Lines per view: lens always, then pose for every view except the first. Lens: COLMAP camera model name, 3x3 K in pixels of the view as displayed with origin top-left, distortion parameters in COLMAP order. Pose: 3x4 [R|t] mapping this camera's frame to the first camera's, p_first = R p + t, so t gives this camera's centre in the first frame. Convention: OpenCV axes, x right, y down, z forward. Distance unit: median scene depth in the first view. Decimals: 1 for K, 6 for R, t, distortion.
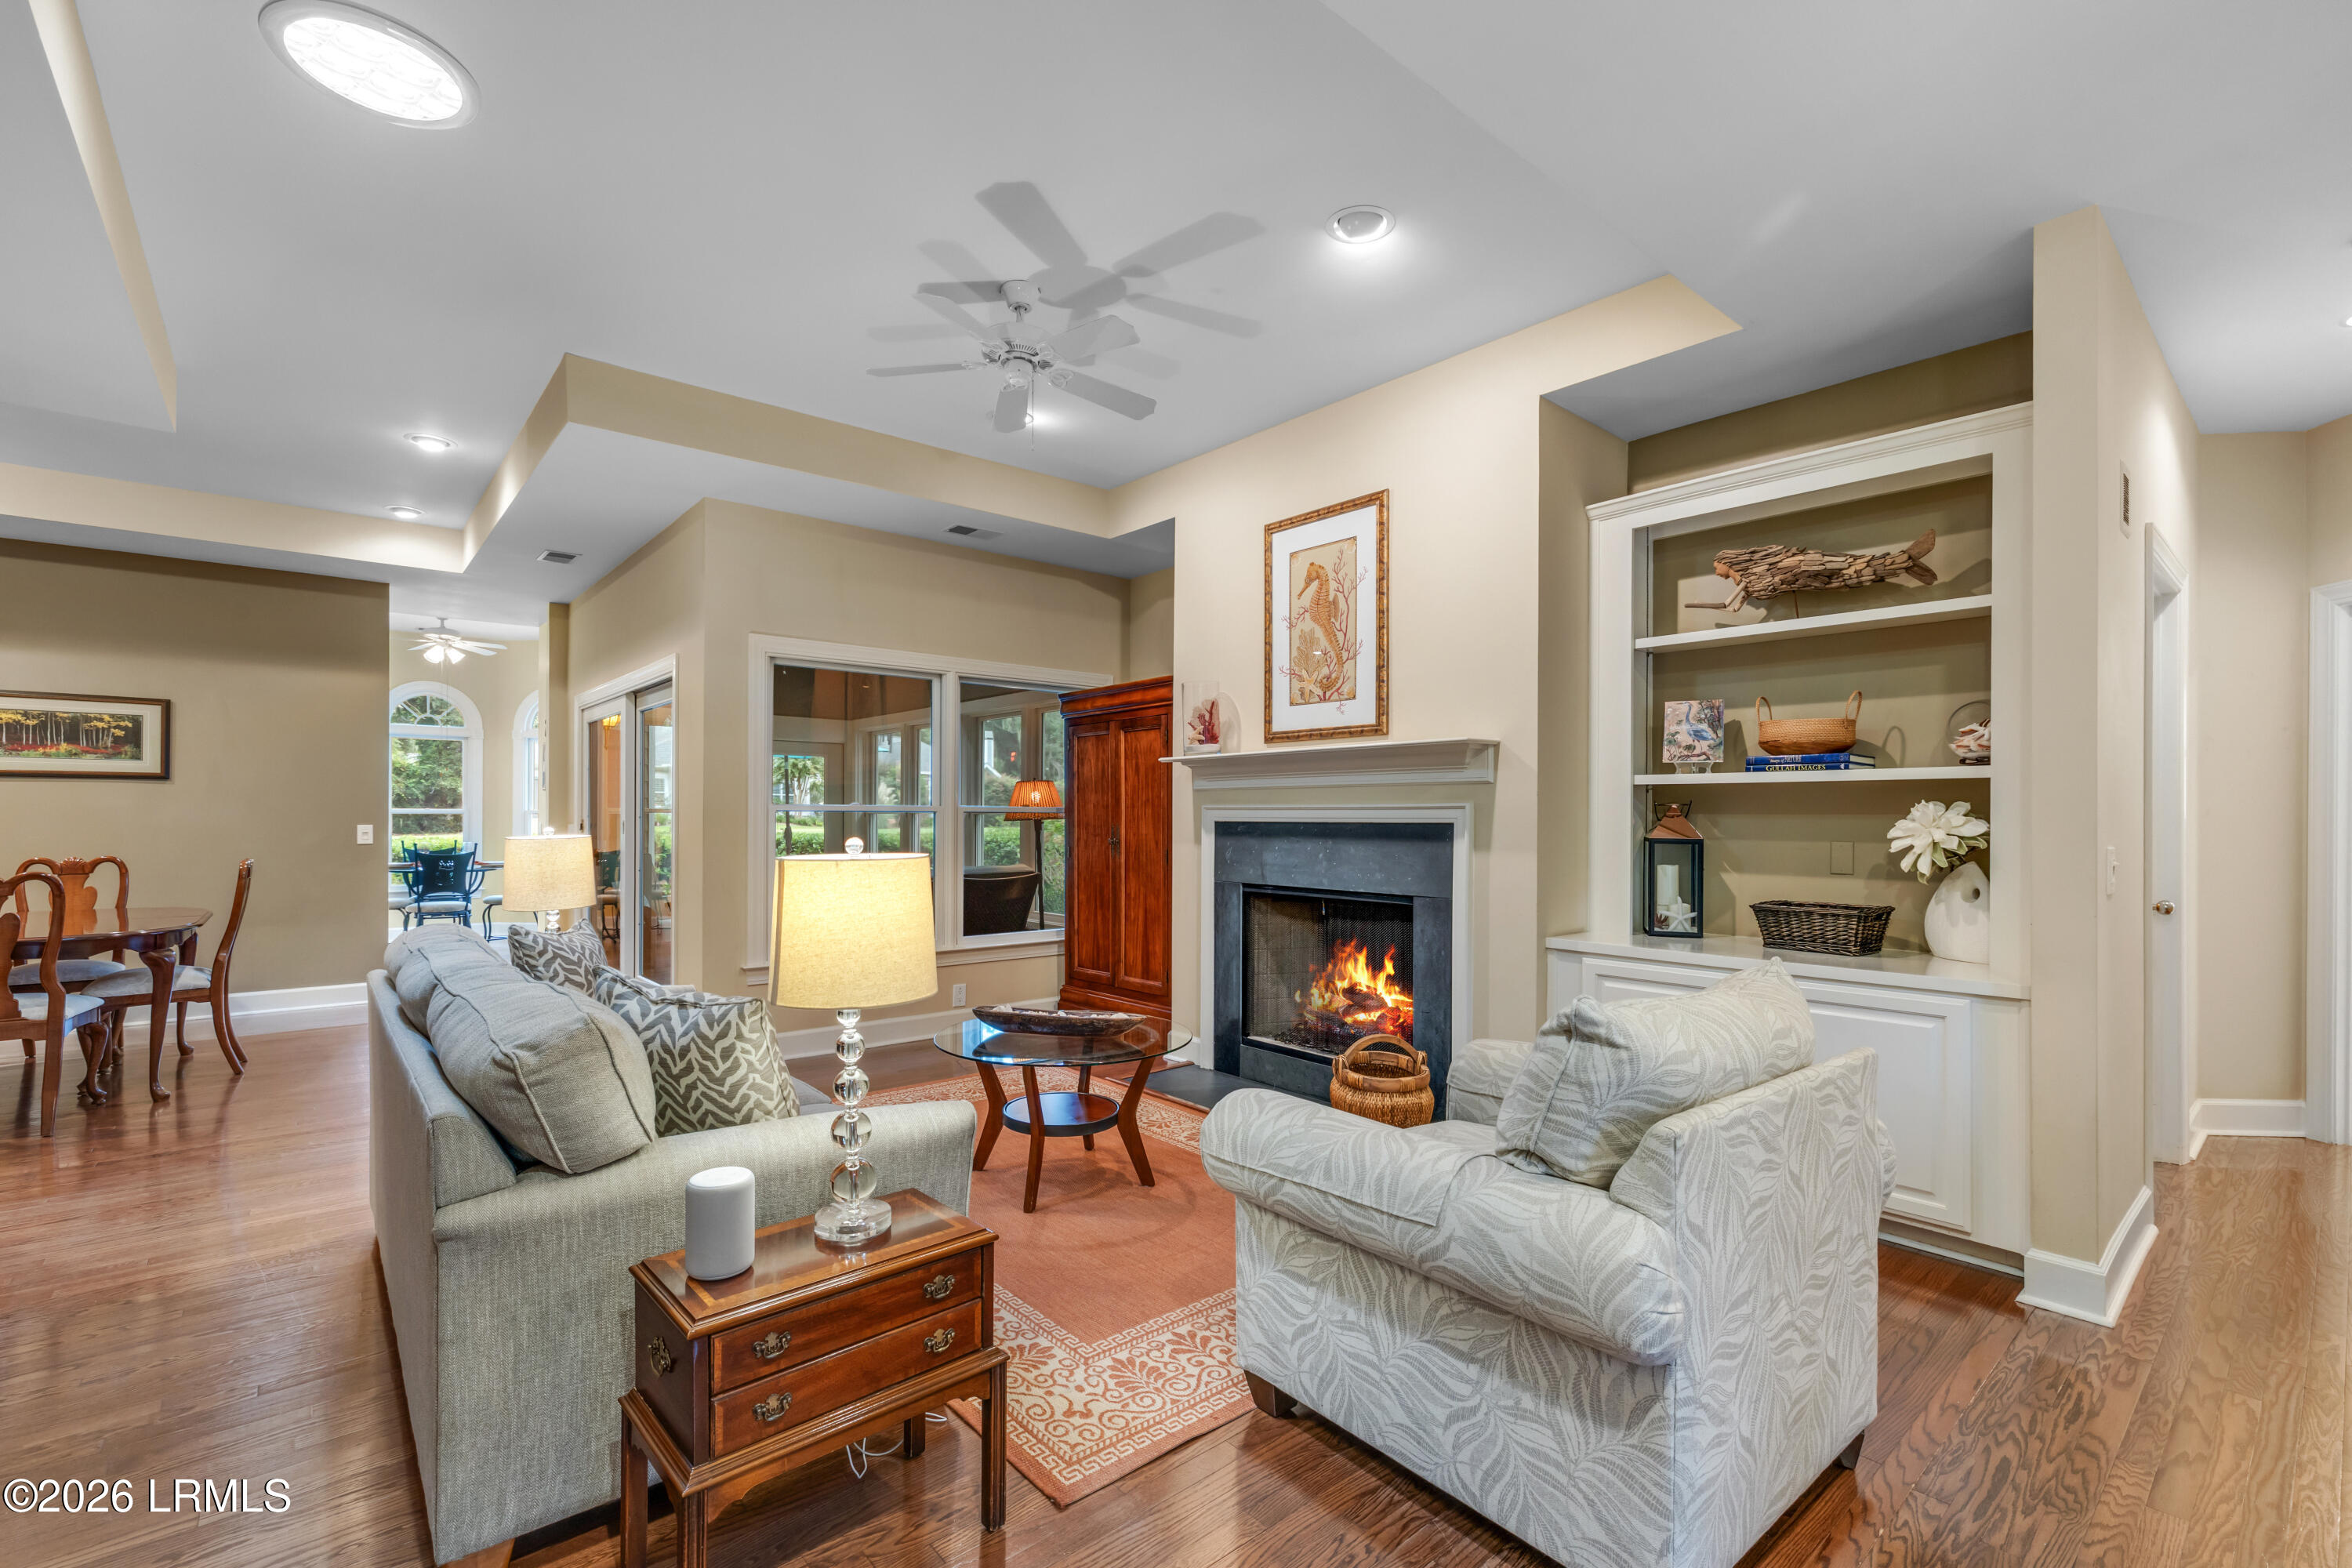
lens RADIAL K [[1022.0, 0, 1176.4], [0, 1022.0, 798.3], [0, 0, 1]] dist [0.003422, 0.000357]
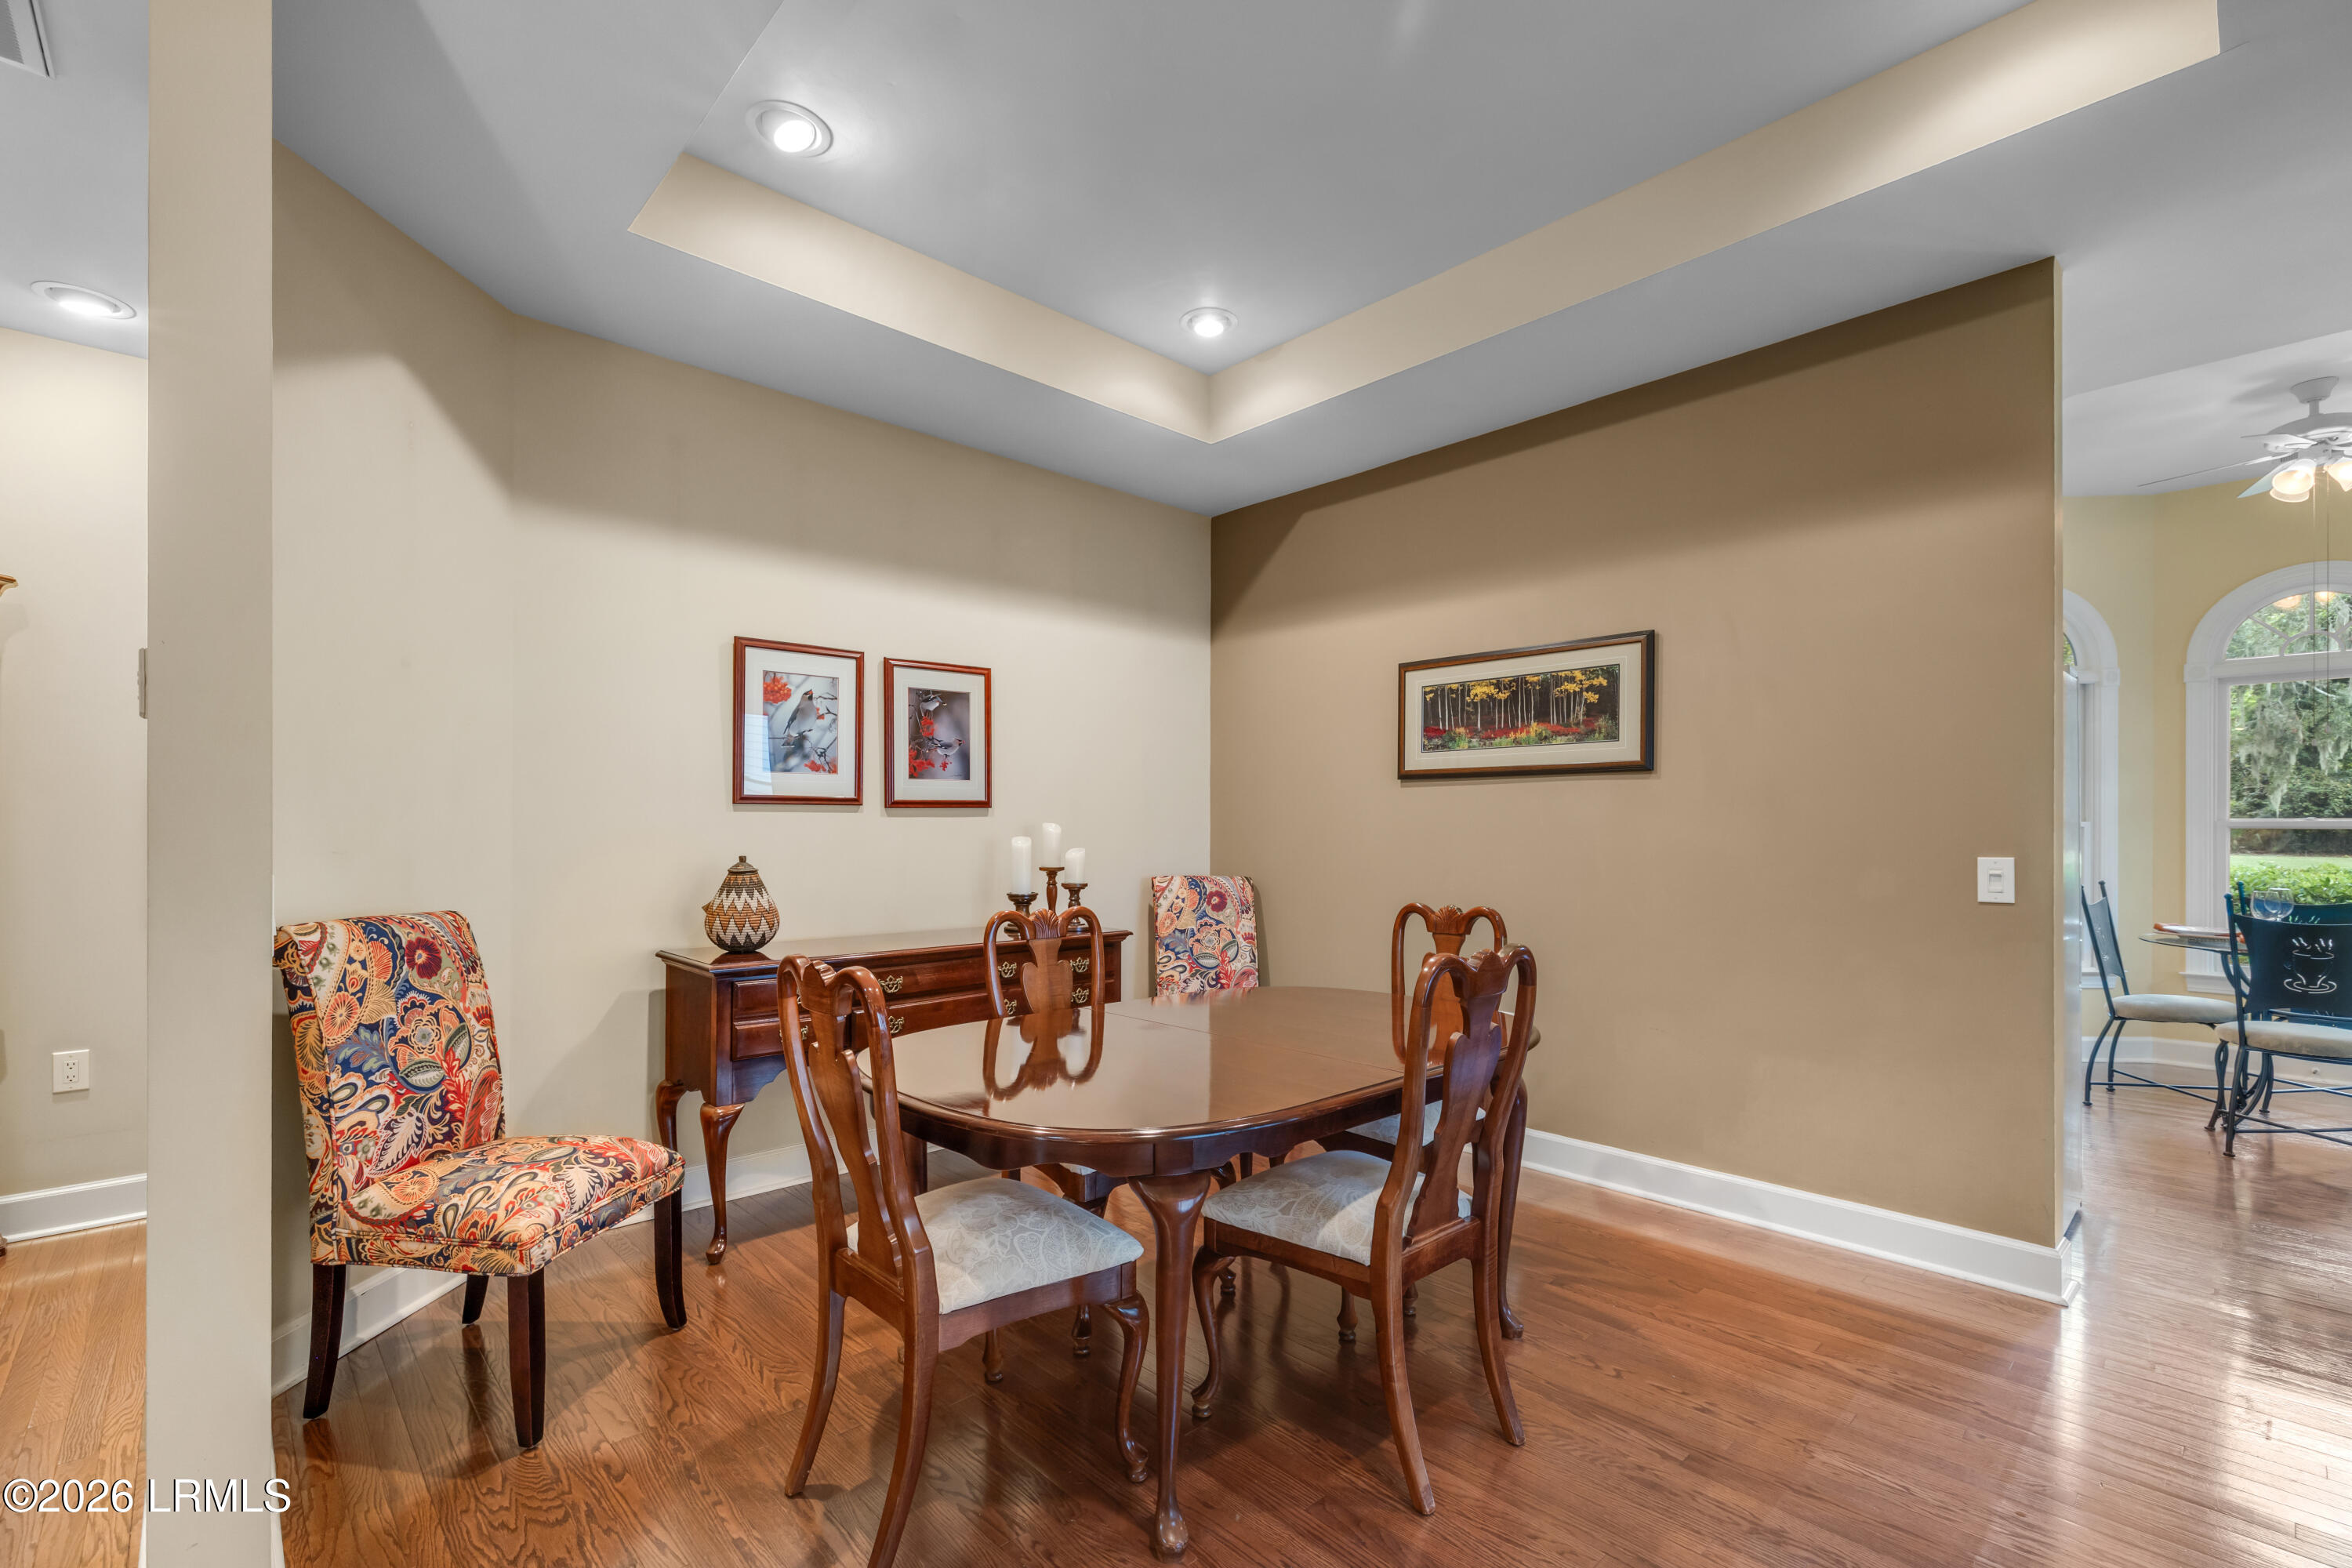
lens RADIAL K [[1022.0, 0, 1205.9], [0, 1022.0, 841.4], [0, 0, 1]] dist [0.003422, 0.000357]
pose [[0.049190, 0.006330, -0.998769, -0.295155], [0.014167, 0.999875, 0.007035, 0.008985], [0.998689, -0.014495, 0.049094, 0.497724]]
